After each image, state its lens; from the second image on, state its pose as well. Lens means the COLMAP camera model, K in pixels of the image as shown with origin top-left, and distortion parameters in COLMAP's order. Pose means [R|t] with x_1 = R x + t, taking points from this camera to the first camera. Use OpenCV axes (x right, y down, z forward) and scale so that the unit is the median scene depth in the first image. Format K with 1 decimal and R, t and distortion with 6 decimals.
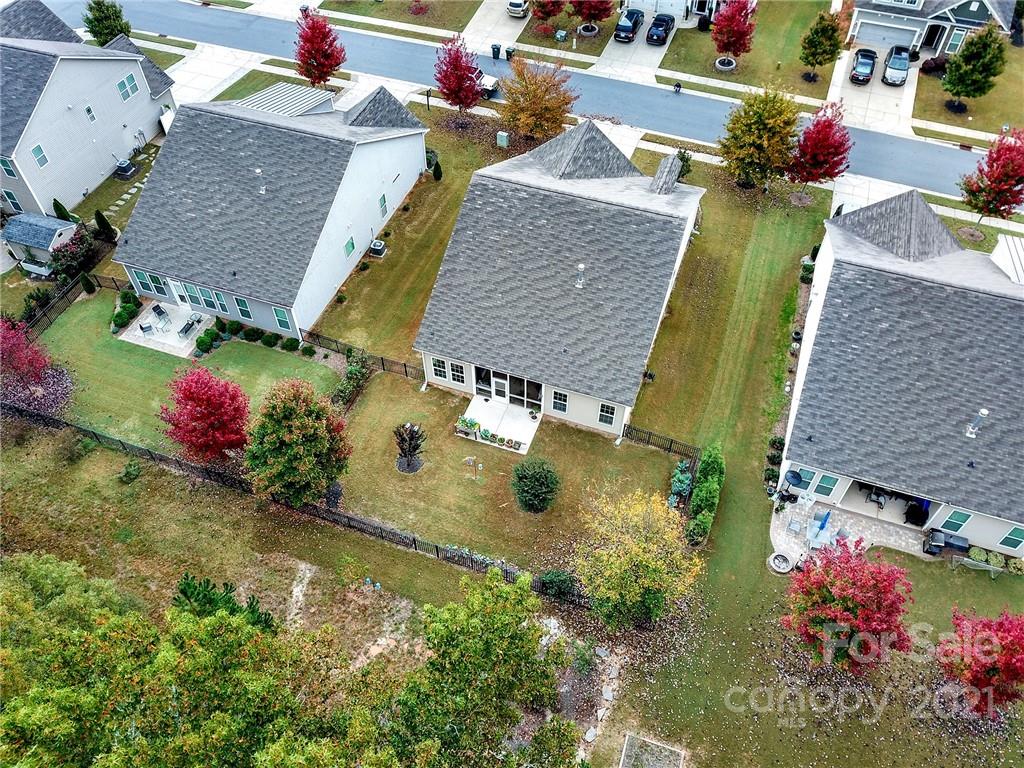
lens RADIAL K [[782.8, 0, 512.0], [0, 782.8, 384.0], [0, 0, 1]] dist [0.004401, 0.000322]
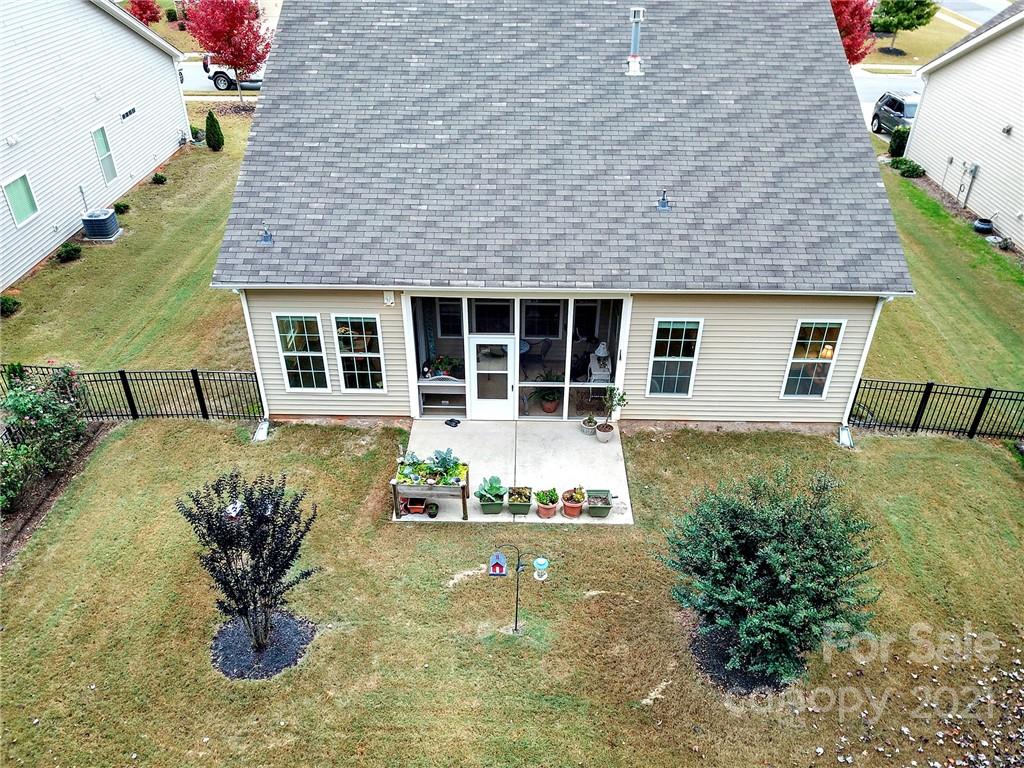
lens RADIAL K [[797.3, 0, 512.0], [0, 797.3, 384.0], [0, 0, 1]] dist [-0.014761, -0.003362]
pose [[0.947434, -0.171228, 0.270278, -0.102128], [0.241520, 0.936796, -0.253143, 0.102423], [-0.209850, 0.305114, 0.928907, 0.660686]]
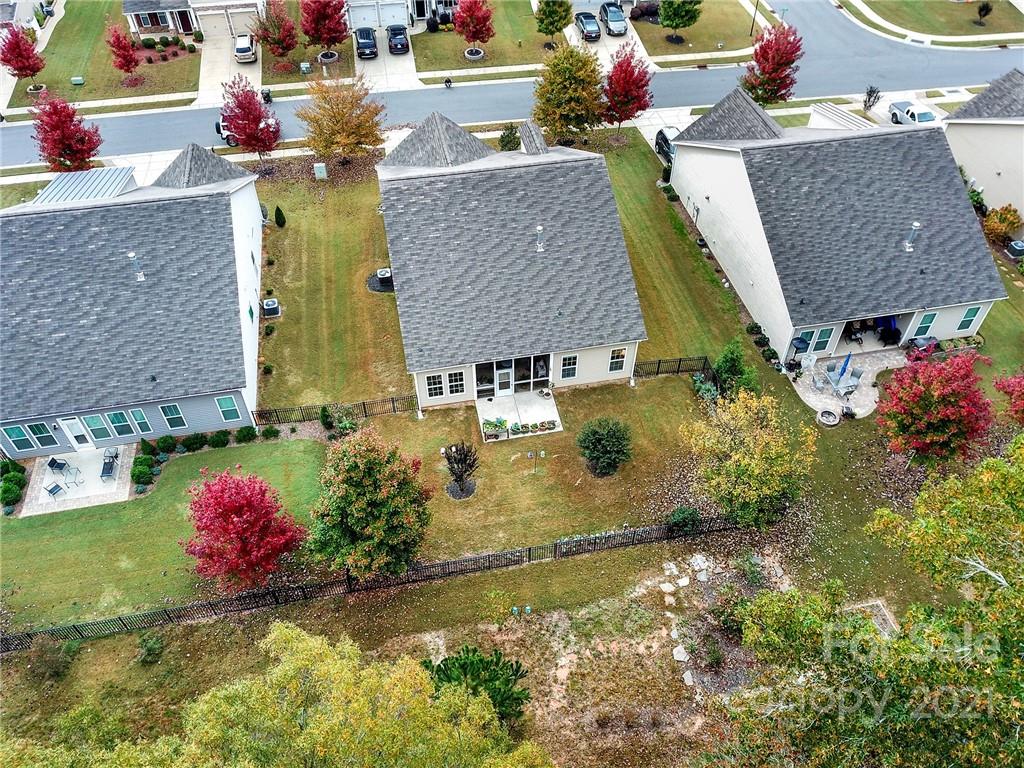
lens RADIAL K [[782.8, 0, 512.0], [0, 782.8, 384.0], [0, 0, 1]] dist [0.004401, 0.000322]
pose [[0.859934, -0.371581, 0.349916, -0.333200], [0.393823, 0.919149, 0.008219, 0.006070], [-0.324679, 0.130737, 0.936745, 0.114107]]
